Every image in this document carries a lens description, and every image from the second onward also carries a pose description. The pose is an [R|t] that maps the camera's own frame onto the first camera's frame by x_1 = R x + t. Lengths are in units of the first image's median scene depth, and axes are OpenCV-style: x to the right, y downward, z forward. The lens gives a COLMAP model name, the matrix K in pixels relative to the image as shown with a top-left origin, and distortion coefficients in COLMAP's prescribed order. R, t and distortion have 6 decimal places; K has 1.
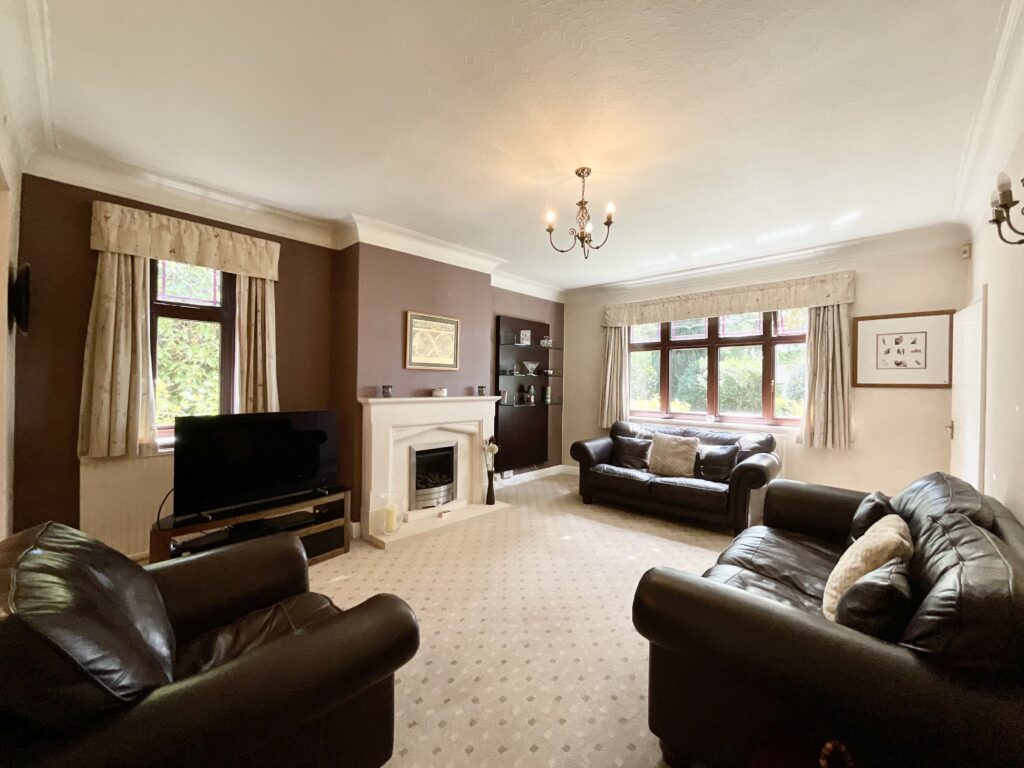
lens RADIAL K [[417.2, 0, 512.0], [0, 417.2, 384.0], [0, 0, 1]] dist [-0.002265, 0.000055]
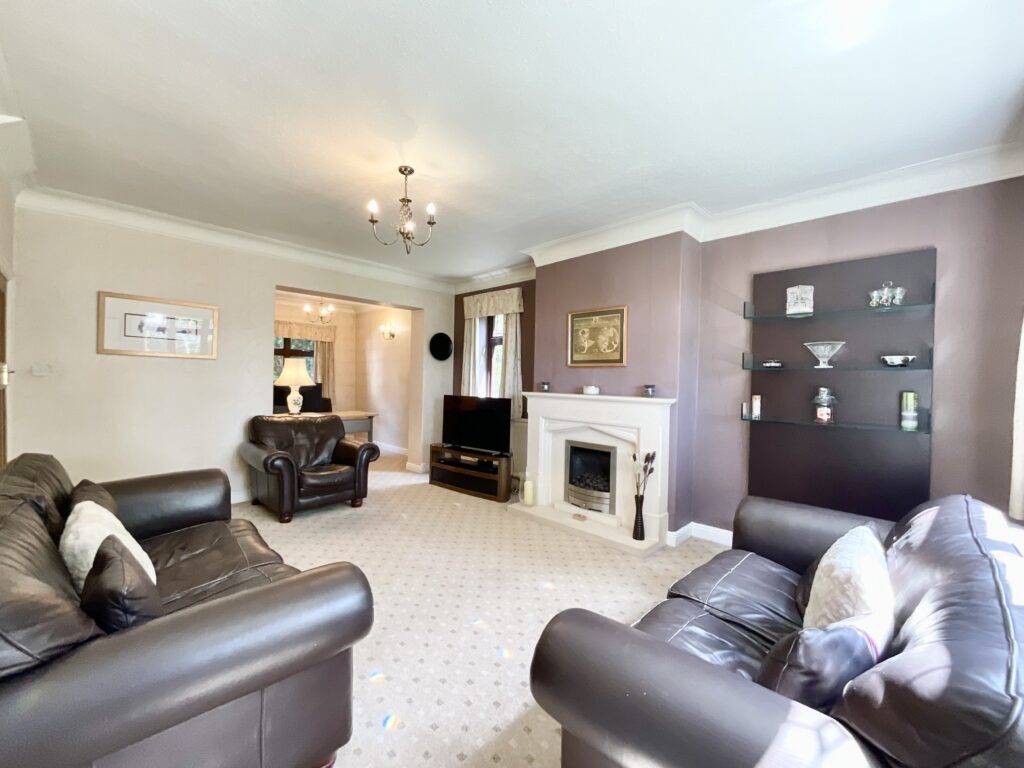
lens RADIAL K [[417.2, 0, 512.0], [0, 417.2, 384.0], [0, 0, 1]] dist [-0.002265, 0.000055]
pose [[-0.020165, -0.002780, -0.999793, 0.800440], [-0.019494, 0.999807, -0.002387, 0.012028], [0.999607, 0.019442, -0.020215, 0.862949]]
